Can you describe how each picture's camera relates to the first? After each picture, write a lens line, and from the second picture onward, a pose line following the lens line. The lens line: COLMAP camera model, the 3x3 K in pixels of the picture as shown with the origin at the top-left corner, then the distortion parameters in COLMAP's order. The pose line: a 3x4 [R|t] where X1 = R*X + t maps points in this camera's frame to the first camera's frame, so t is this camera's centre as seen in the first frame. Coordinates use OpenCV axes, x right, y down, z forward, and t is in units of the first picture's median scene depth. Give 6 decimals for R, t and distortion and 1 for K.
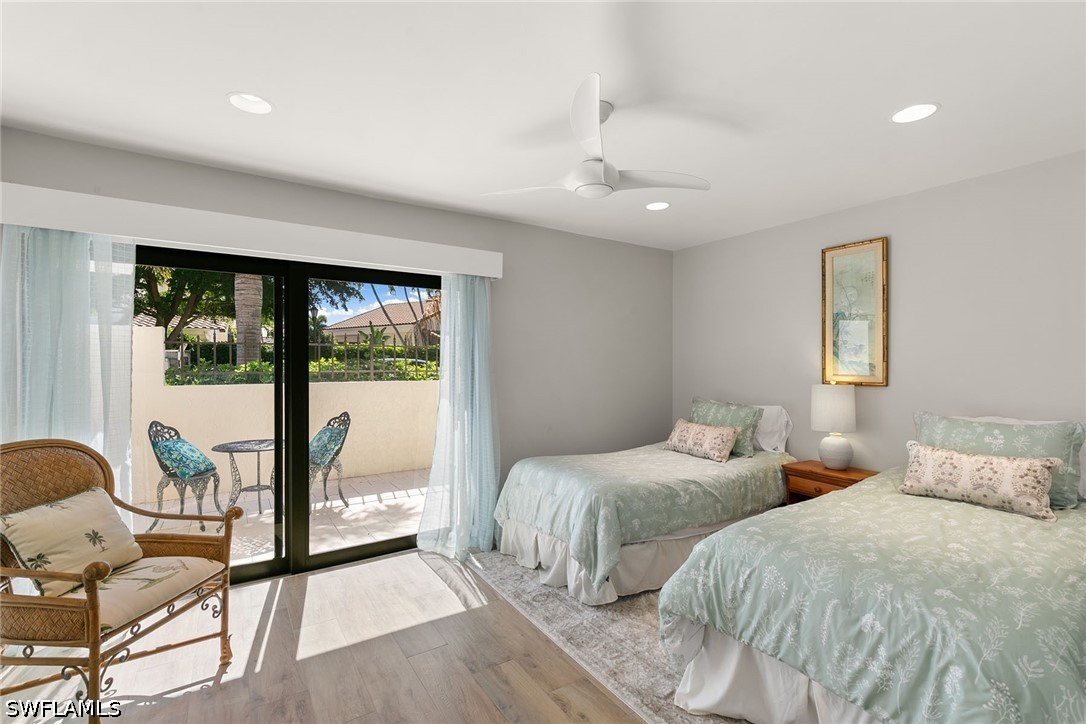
lens RADIAL K [[487.5, 0, 541.1], [0, 487.5, 364.4], [0, 0, 1]] dist [0.010033, -0.002846]
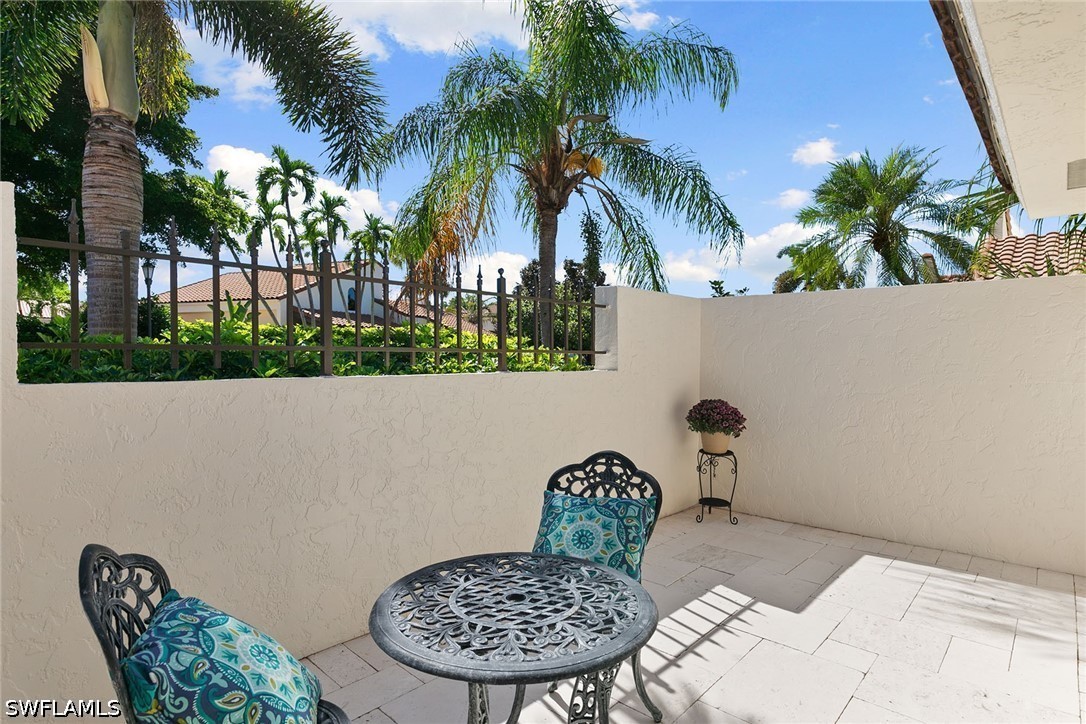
lens RADIAL K [[563.0, 0, 545.5], [0, 563.0, 359.9], [0, 0, 1]] dist [0.002554, 0.000187]
pose [[0.965962, -0.001839, 0.258676, -0.551356], [0.002163, 0.999997, -0.000968, 0.027853], [-0.258673, 0.001494, 0.965964, 0.591116]]
